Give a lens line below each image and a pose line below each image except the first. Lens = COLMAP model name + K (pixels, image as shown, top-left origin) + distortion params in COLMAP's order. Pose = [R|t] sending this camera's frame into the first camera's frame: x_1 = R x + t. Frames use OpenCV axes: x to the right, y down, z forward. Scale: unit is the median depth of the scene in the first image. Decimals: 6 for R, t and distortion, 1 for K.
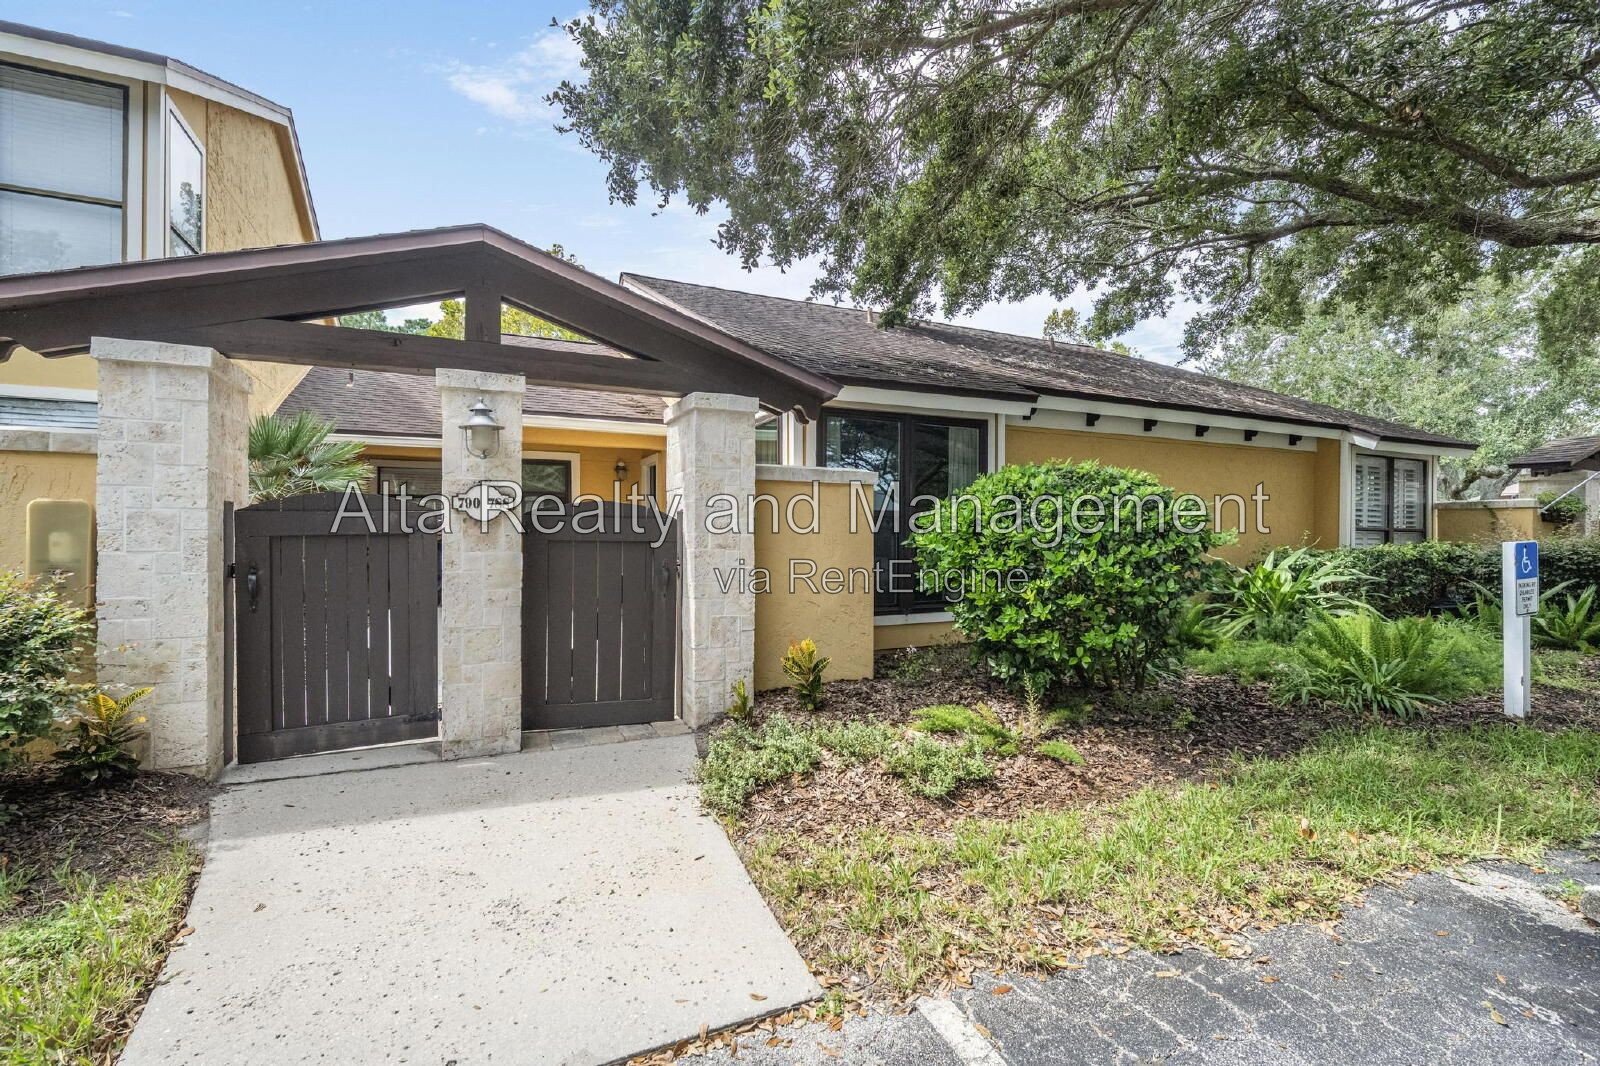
lens RADIAL K [[776.0, 0, 800.0], [0, 776.0, 533.0], [0, 0, 1]] dist [0.003546, 0.000285]
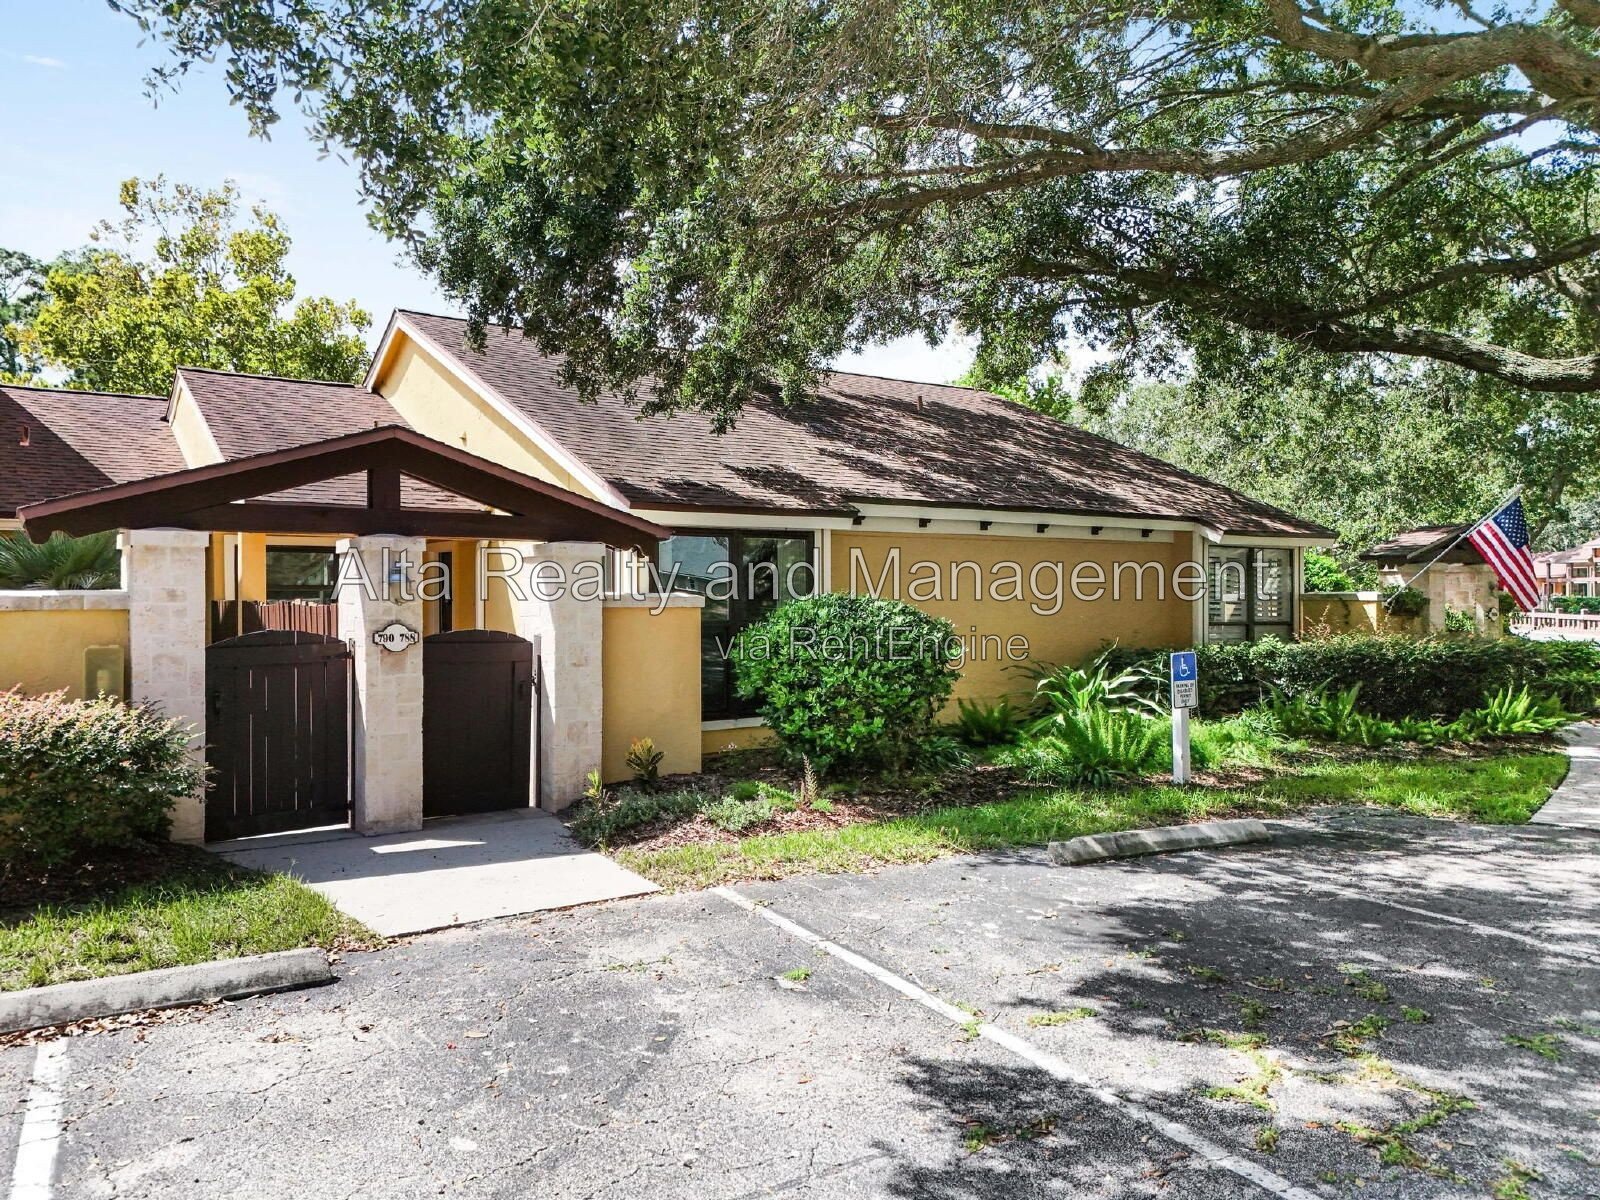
lens RADIAL K [[1185.1, 0, 800.0], [0, 1185.1, 600.0], [0, 0, 1]] dist [0.092084, -0.134310]
pose [[0.987428, -0.007325, 0.157898, -0.049558], [0.008449, 0.999944, -0.006449, -0.075865], [-0.157842, 0.007702, 0.987434, -0.993487]]
